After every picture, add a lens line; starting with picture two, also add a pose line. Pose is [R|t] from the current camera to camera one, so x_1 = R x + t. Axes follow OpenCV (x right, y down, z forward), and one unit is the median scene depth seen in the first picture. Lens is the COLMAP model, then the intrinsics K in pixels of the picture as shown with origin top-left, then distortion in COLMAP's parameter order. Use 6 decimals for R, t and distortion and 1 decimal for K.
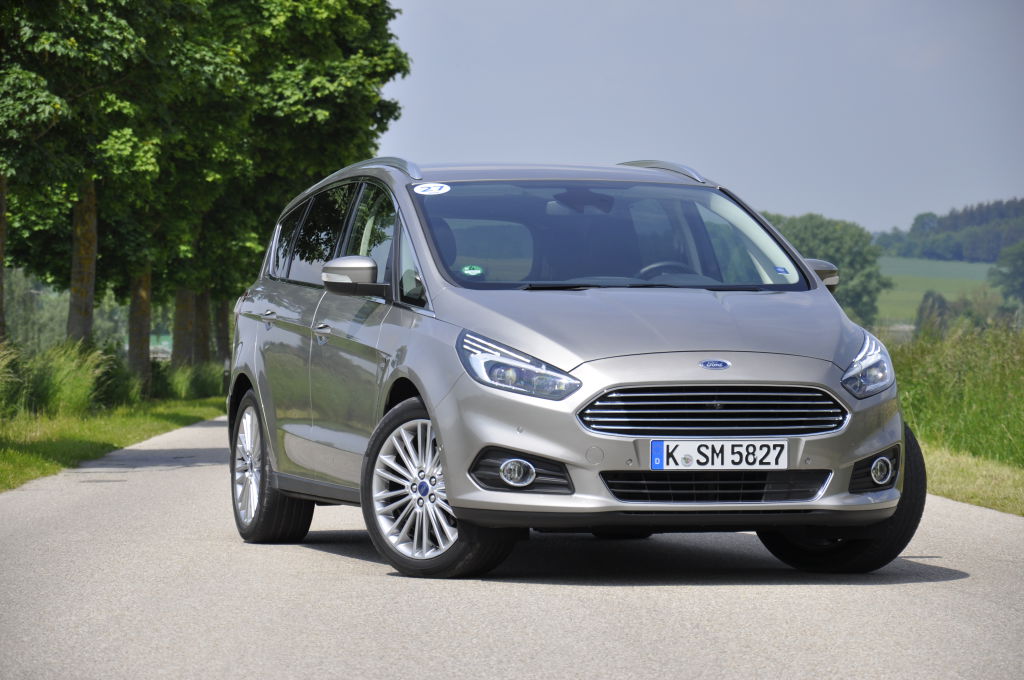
lens RADIAL K [[4480.8, 0, 508.2], [0, 4480.8, 339.8], [0, 0, 1]] dist [1.779566, 0.000000]
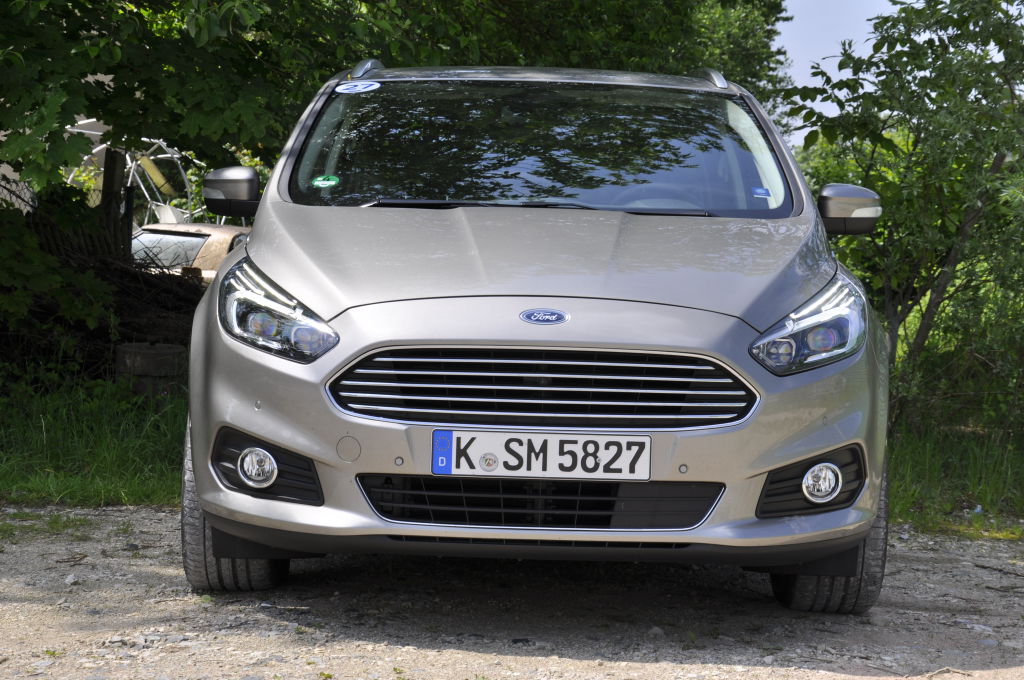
lens RADIAL K [[2255.5, 0, 509.7], [0, 2255.5, 331.3], [0, 0, 1]] dist [0.510149, 0.000000]
pose [[0.964204, 0.029878, -0.263472, 0.128091], [-0.026219, 0.999505, 0.017393, 0.002018], [0.263861, -0.009862, 0.964510, 0.681482]]
